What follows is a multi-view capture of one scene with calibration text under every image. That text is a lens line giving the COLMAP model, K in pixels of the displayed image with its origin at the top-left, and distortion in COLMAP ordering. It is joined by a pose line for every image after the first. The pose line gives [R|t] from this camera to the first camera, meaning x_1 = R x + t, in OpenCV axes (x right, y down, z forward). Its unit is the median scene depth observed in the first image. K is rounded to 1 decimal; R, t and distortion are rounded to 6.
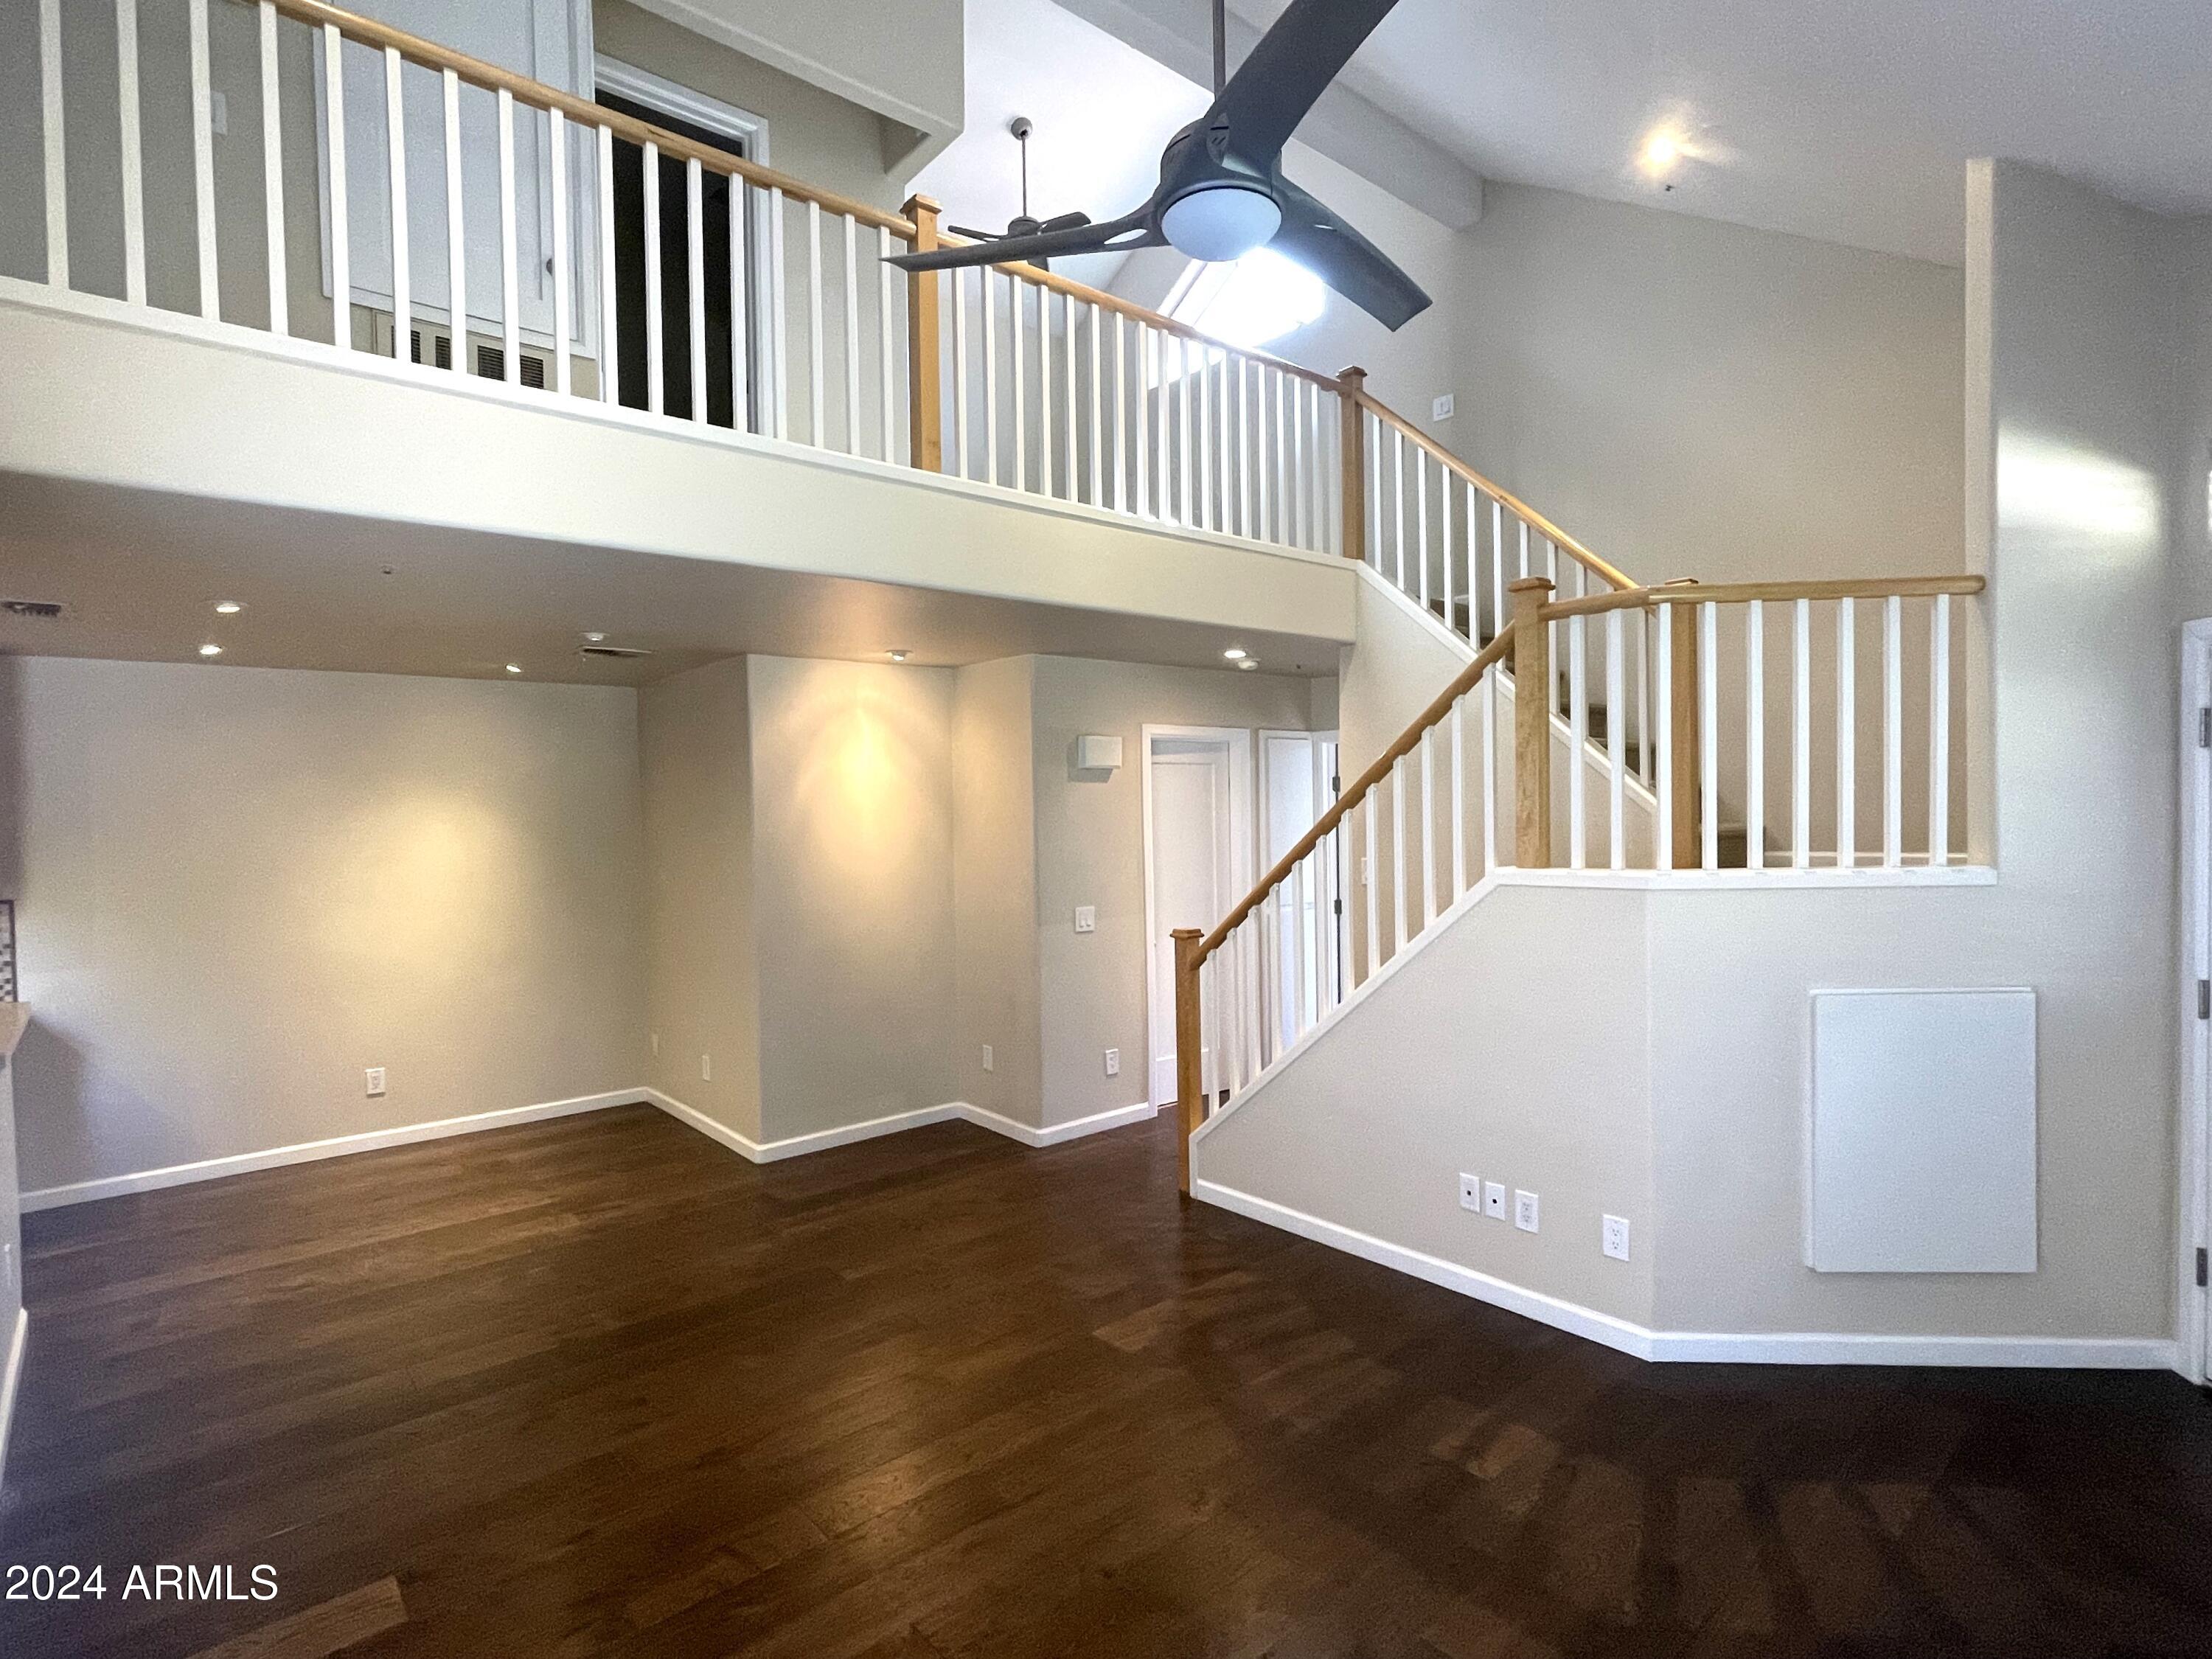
lens RADIAL K [[1137.9, 0, 1084.8], [0, 1137.9, 821.0], [0, 0, 1]] dist [0.000994, -0.000571]
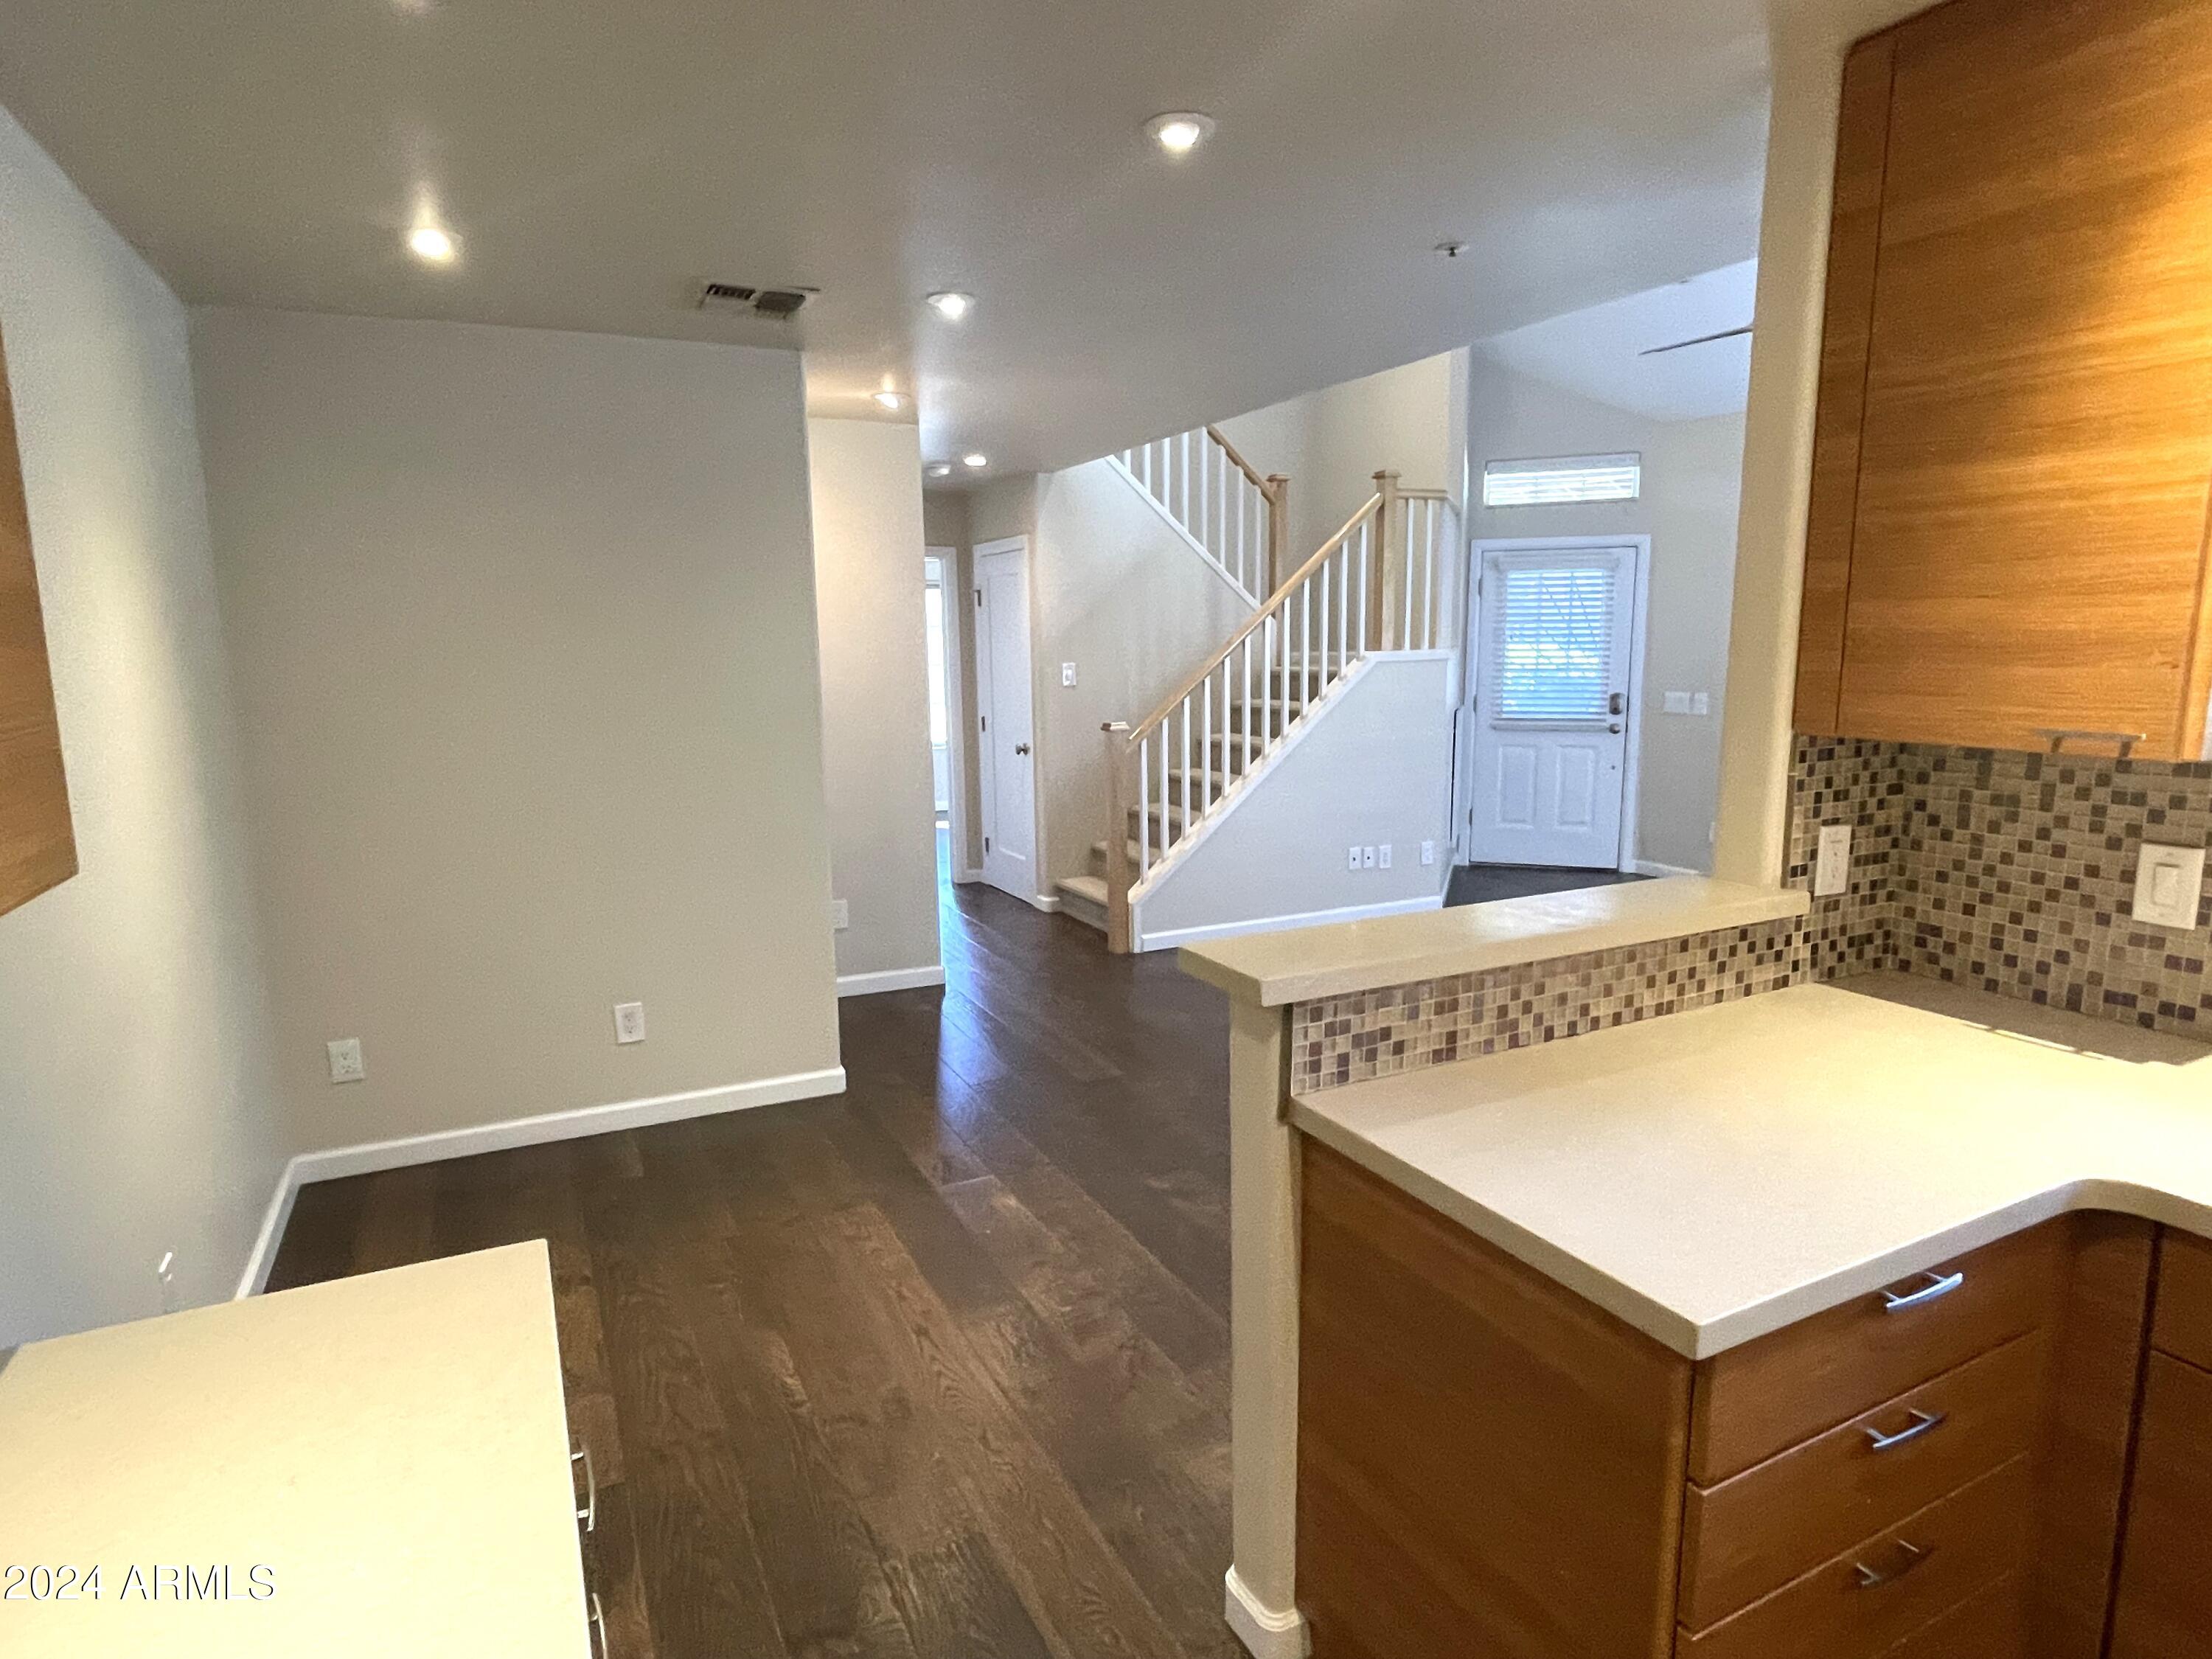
lens RADIAL K [[1218.6, 0, 1101.5], [0, 1218.6, 831.9], [0, 0, 1]] dist [0.000138, 0.000018]
pose [[0.247401, -0.135038, 0.959457, -1.376389], [0.018006, 0.990710, 0.134794, 0.056462], [-0.968746, -0.016072, 0.247534, 0.930958]]
